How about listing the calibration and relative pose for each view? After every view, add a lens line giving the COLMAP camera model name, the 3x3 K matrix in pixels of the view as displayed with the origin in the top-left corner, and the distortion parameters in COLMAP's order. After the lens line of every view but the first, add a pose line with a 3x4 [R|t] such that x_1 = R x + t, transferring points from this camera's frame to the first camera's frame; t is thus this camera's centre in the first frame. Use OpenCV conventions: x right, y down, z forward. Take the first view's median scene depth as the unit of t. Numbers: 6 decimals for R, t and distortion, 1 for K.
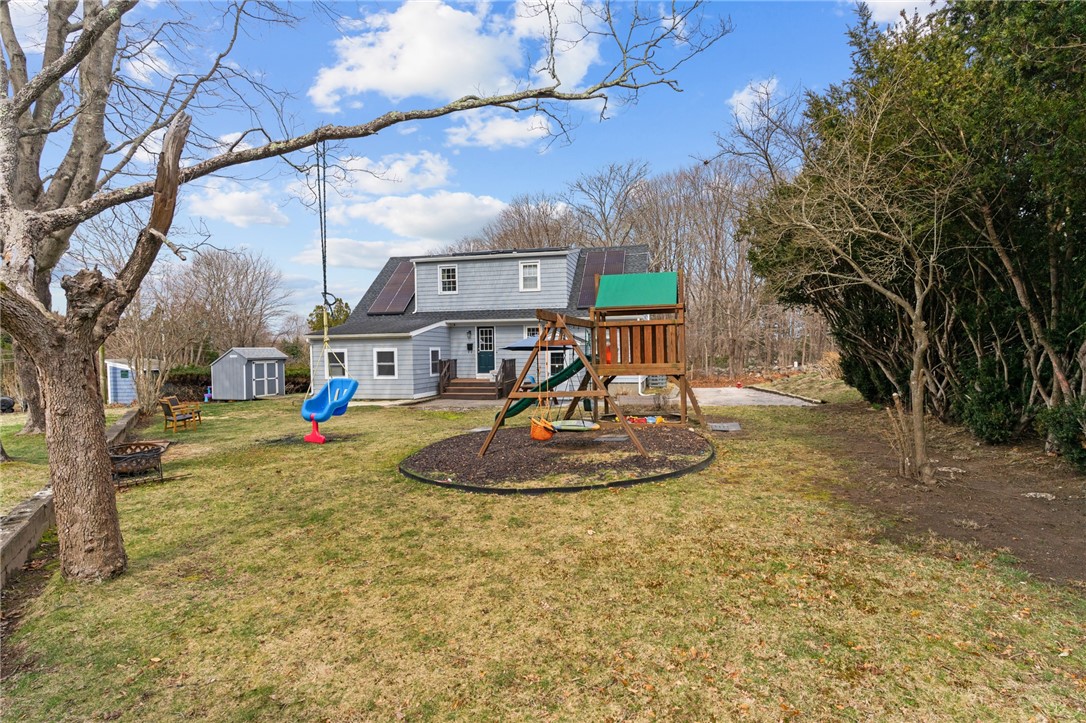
lens RADIAL K [[563.1, 0, 547.6], [0, 563.1, 378.5], [0, 0, 1]] dist [-0.001186, 0.000286]
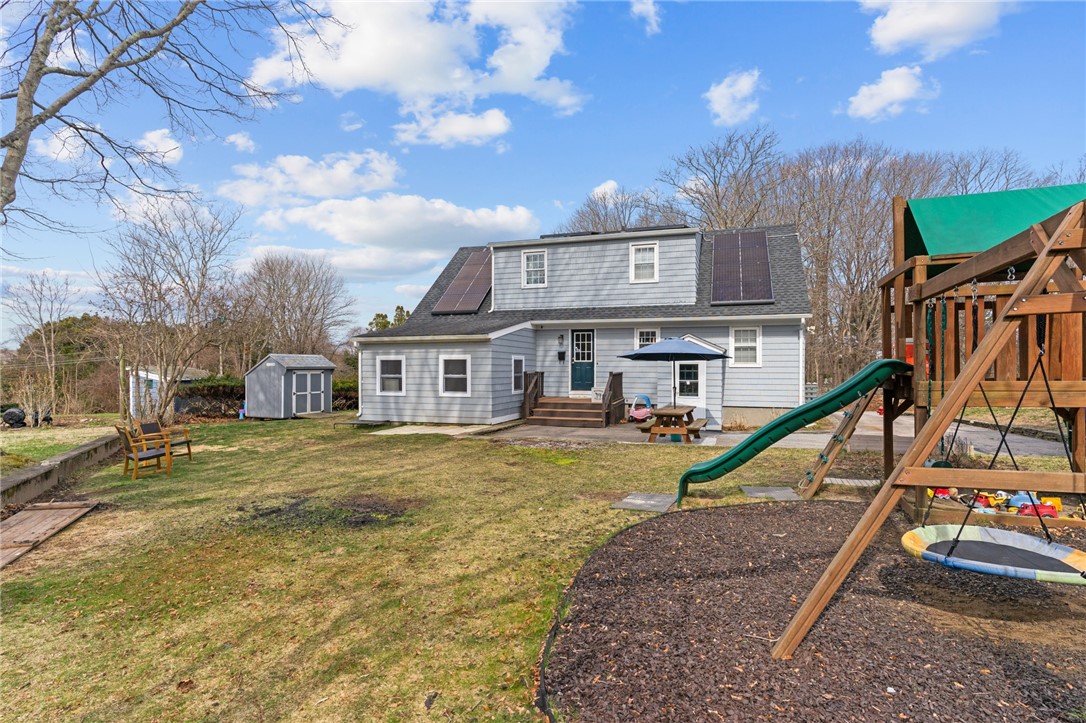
lens RADIAL K [[563.1, 0, 547.6], [0, 563.1, 378.5], [0, 0, 1]] dist [-0.001186, 0.000286]
pose [[0.995014, 0.014994, -0.098606, -0.082360], [-0.017776, 0.999466, -0.027402, -0.004197], [0.098142, 0.029019, 0.994749, 0.241823]]
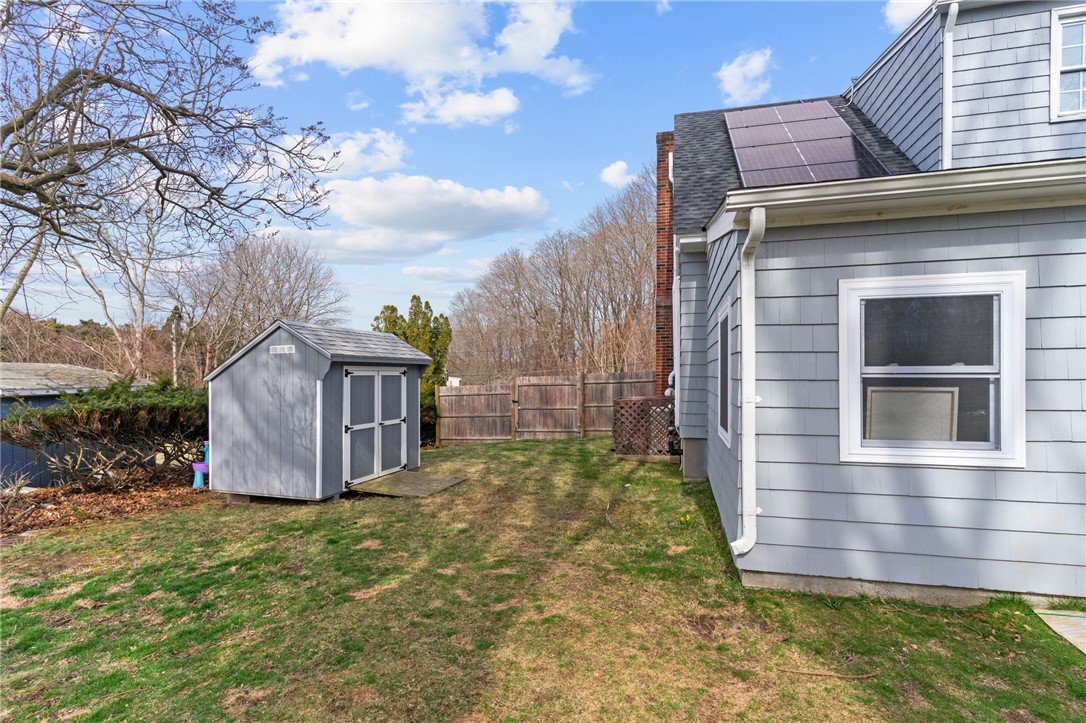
lens RADIAL K [[557.3, 0, 540.5], [0, 557.3, 382.1], [0, 0, 1]] dist [0.044582, -0.000068]
pose [[0.998099, 0.005335, -0.061403, -0.428909], [-0.007236, 0.999500, -0.030765, -0.015333], [0.061208, 0.031151, 0.997639, 0.757807]]
